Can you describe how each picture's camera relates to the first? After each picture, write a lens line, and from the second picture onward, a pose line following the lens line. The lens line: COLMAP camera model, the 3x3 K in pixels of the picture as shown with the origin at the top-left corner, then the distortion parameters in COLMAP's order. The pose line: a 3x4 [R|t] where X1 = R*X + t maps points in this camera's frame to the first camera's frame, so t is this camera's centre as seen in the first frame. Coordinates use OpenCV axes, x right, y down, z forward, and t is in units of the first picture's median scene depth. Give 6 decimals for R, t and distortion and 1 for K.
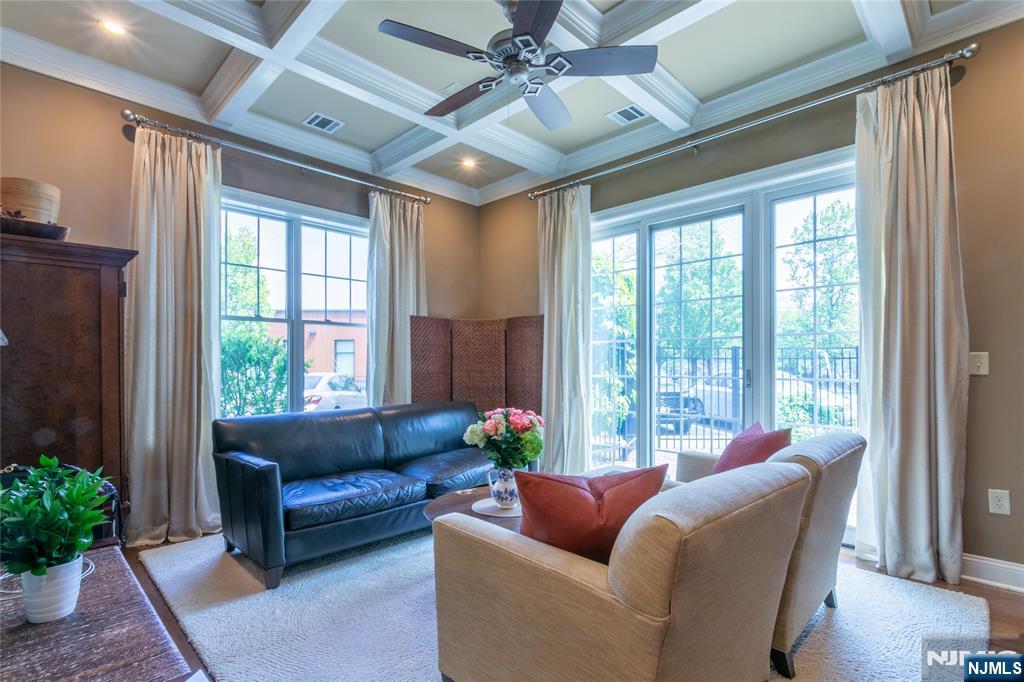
lens RADIAL K [[495.6, 0, 511.5], [0, 495.6, 364.6], [0, 0, 1]] dist [-0.000175, 0.000040]
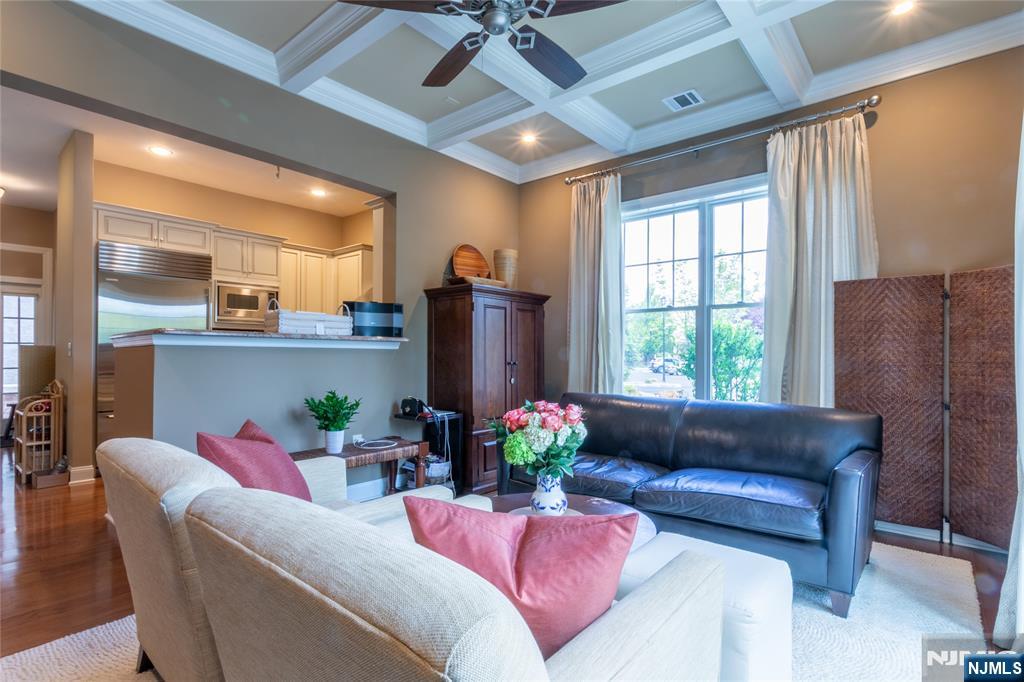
lens RADIAL K [[501.0, 0, 509.3], [0, 501.0, 353.8], [0, 0, 1]] dist [0.001151, 0.000345]
pose [[0.082224, 0.003990, -0.996606, 0.522479], [0.002507, 0.999988, 0.004211, -0.000931], [0.996611, -0.002845, 0.082213, 0.537986]]
